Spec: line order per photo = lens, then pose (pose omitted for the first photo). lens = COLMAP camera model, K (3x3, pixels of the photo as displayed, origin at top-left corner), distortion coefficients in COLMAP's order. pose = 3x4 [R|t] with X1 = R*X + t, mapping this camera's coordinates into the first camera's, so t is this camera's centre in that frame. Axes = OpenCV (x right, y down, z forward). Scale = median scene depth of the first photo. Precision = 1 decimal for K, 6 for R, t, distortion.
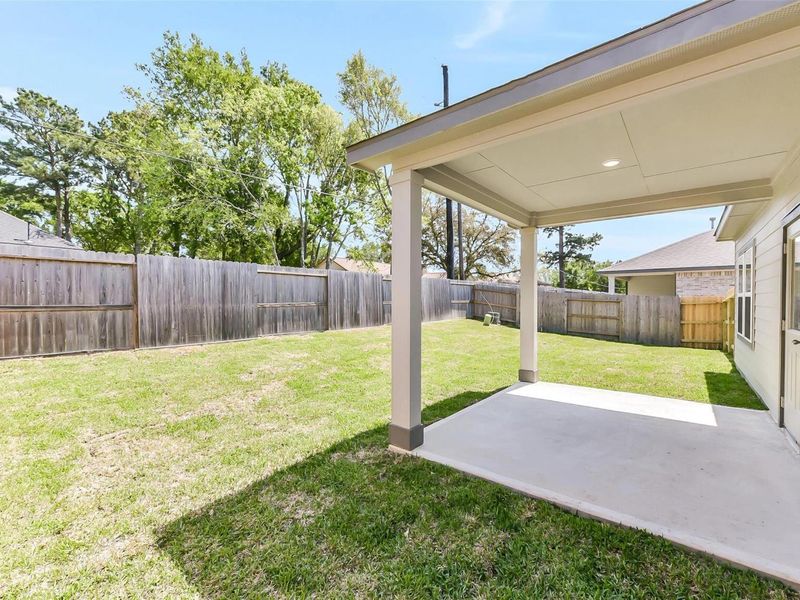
lens RADIAL K [[367.2, 0, 399.8], [0, 367.2, 301.4], [0, 0, 1]] dist [-0.001148, -0.000565]
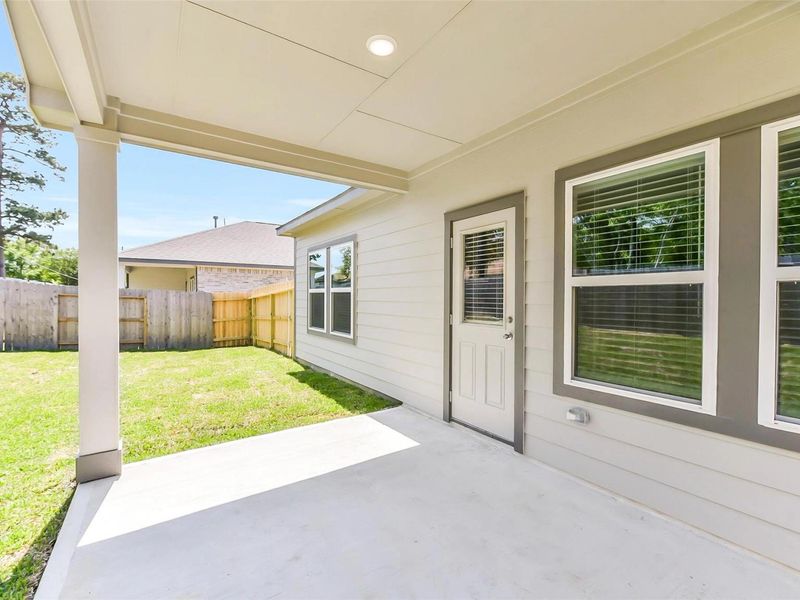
lens RADIAL K [[367.2, 0, 398.6], [0, 367.2, 298.4], [0, 0, 1]] dist [-0.001148, -0.000565]
pose [[0.279004, 0.000944, 0.960290, 0.017777], [0.004382, 0.999988, -0.002256, 0.005747], [-0.960280, 0.004837, 0.278996, 0.278618]]
